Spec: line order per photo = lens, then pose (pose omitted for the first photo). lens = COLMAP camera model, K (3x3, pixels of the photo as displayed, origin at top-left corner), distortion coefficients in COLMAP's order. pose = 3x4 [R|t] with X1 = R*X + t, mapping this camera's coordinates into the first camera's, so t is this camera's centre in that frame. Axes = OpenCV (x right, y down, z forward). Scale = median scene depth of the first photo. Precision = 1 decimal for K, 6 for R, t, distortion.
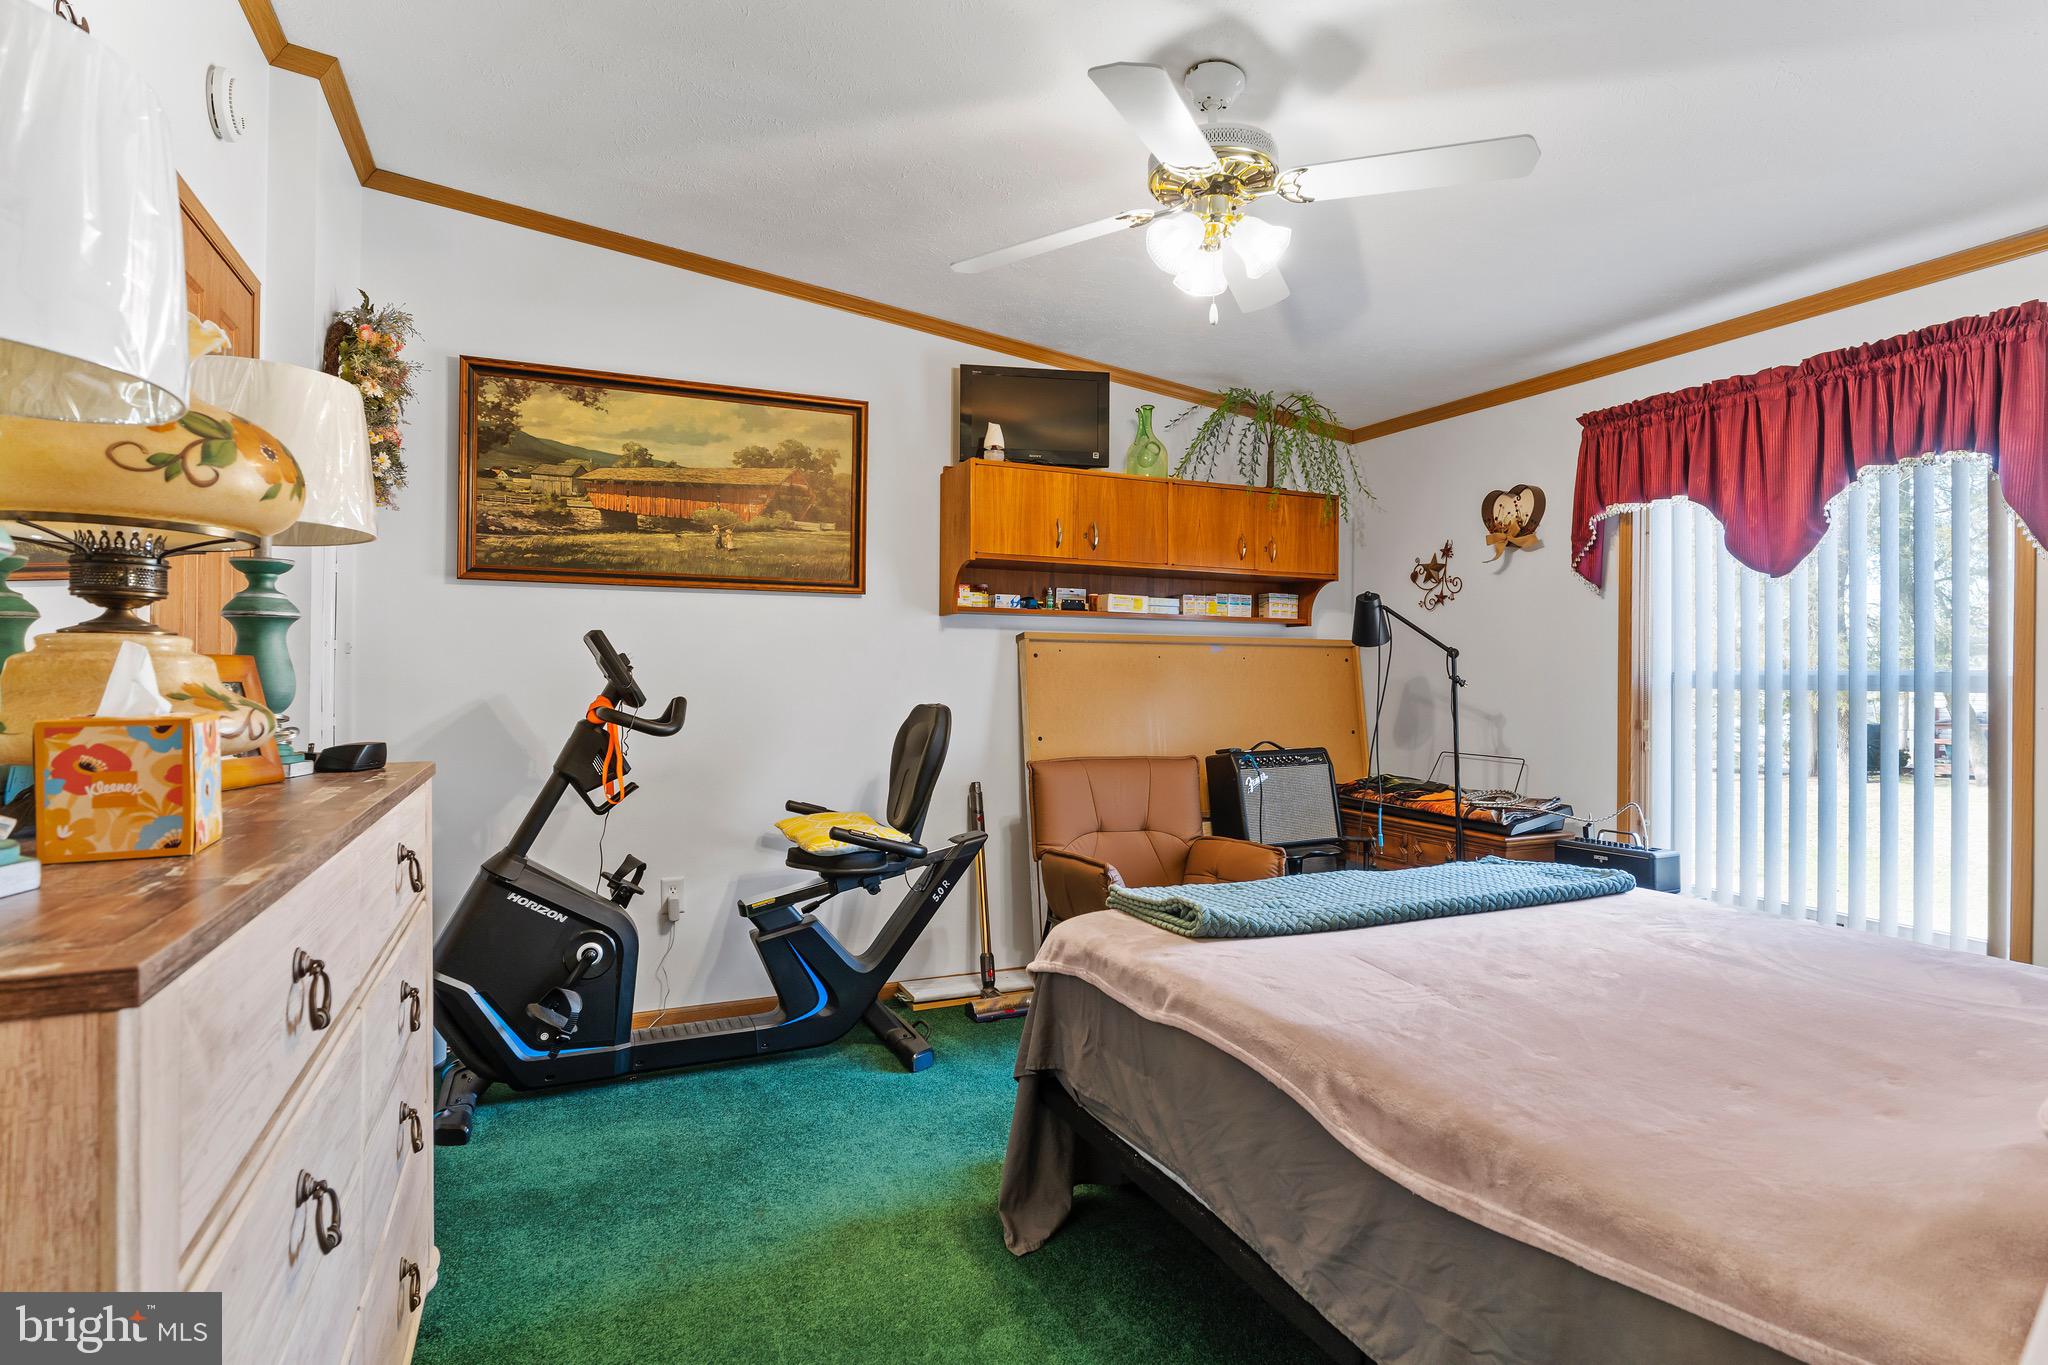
lens RADIAL K [[1045.0, 0, 1020.5], [0, 1045.0, 665.3], [0, 0, 1]] dist [0.000889, 0.001165]
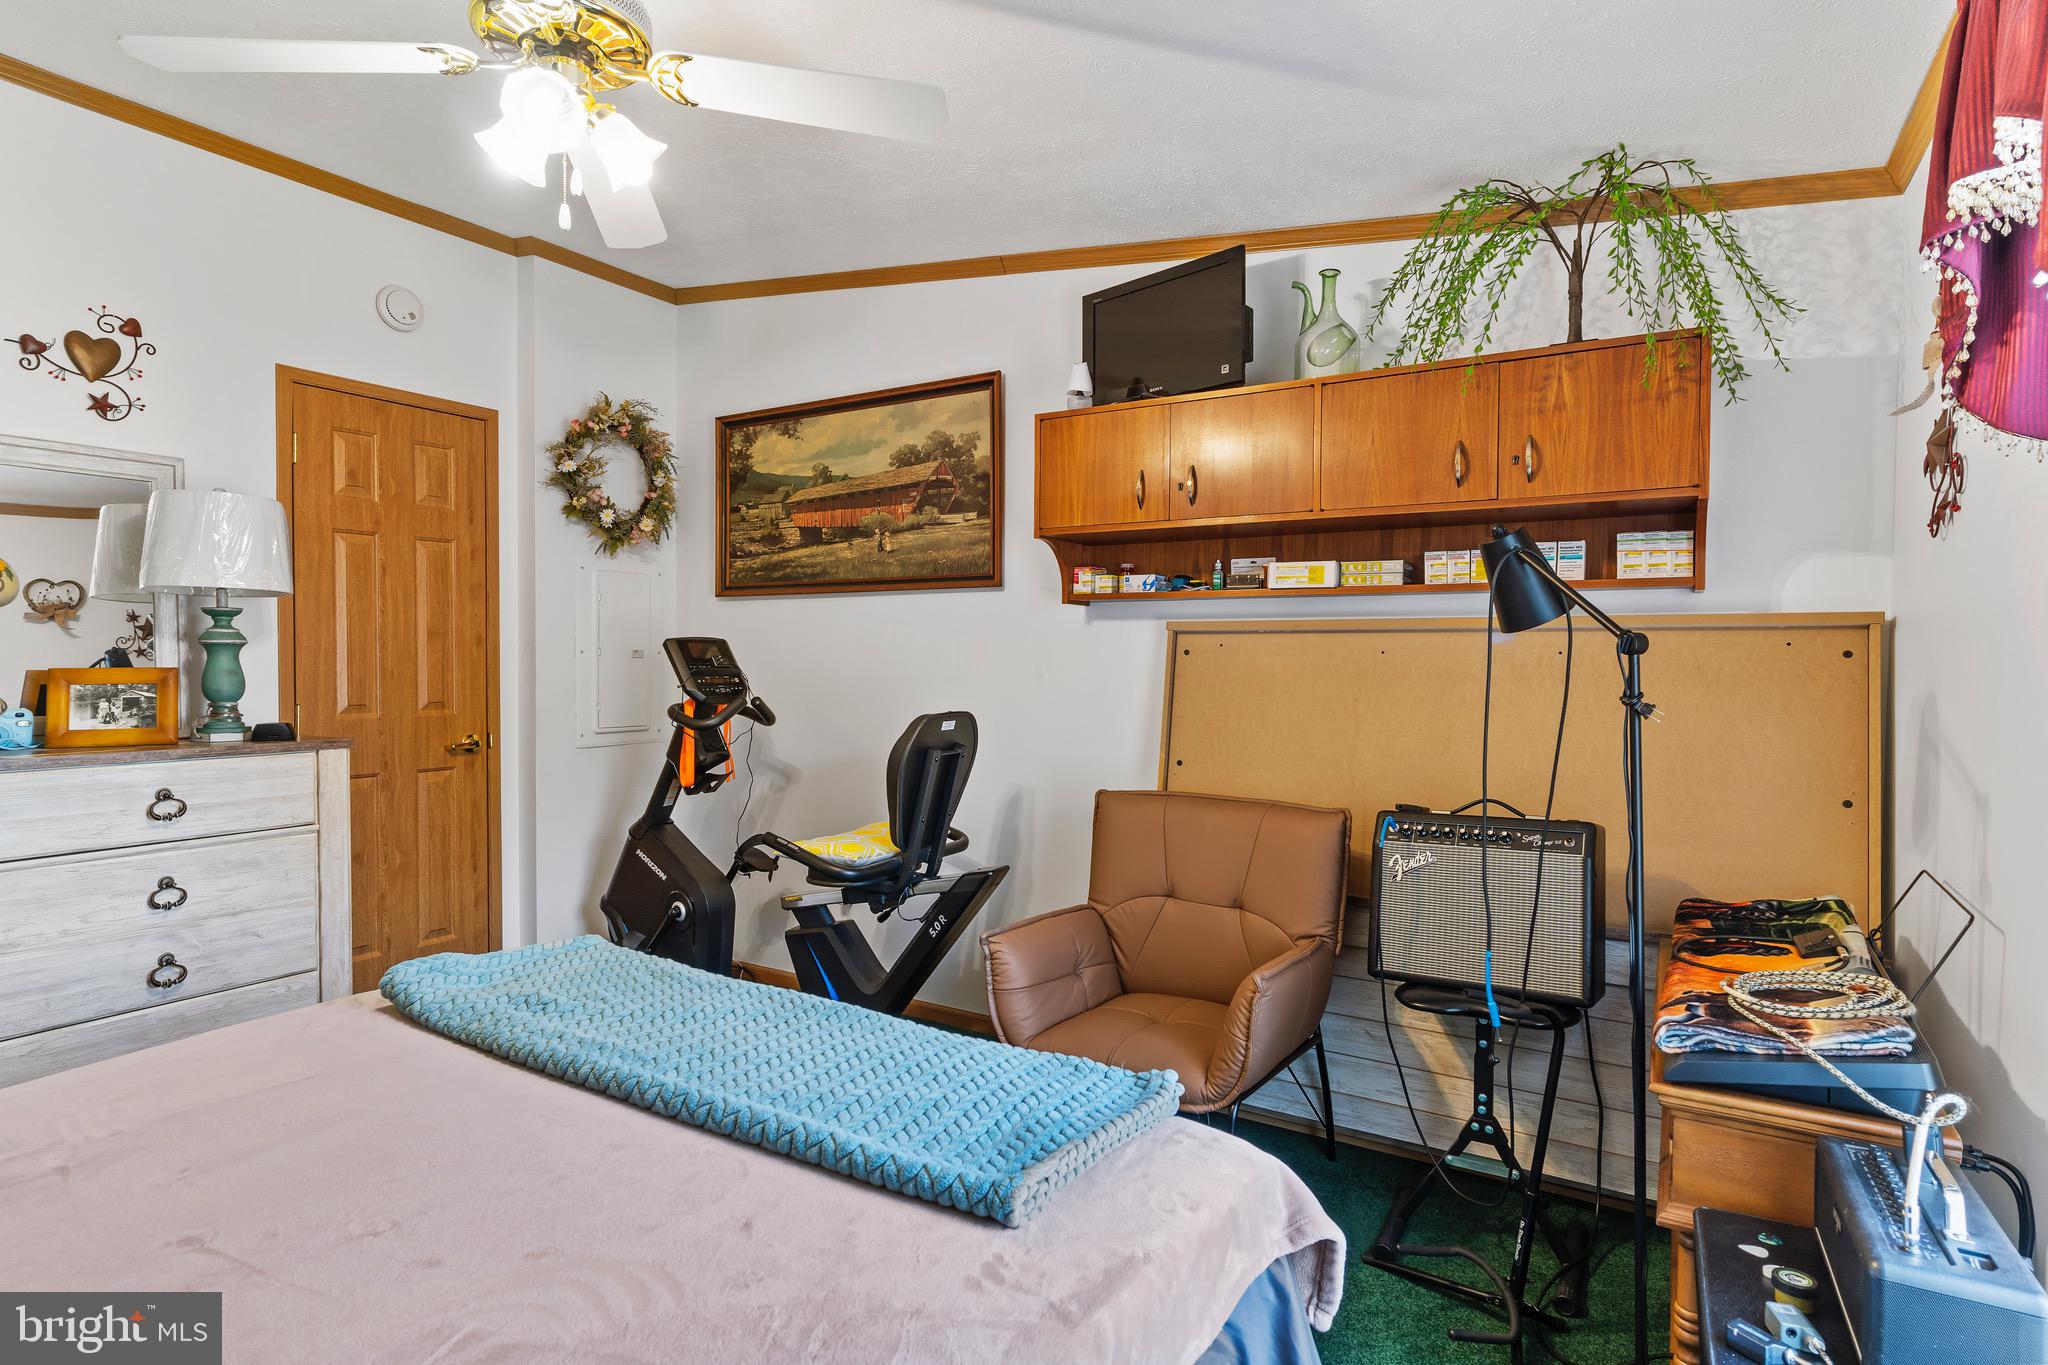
lens RADIAL K [[1026.2, 0, 1024.0], [0, 1026.2, 682.5], [0, 0, 1]] dist [-0.000689, -0.000653]
pose [[0.576080, 0.017706, -0.817202, 0.610759], [0.007790, 0.999601, 0.027149, -0.009341], [0.817356, -0.022006, 0.575712, 0.524852]]
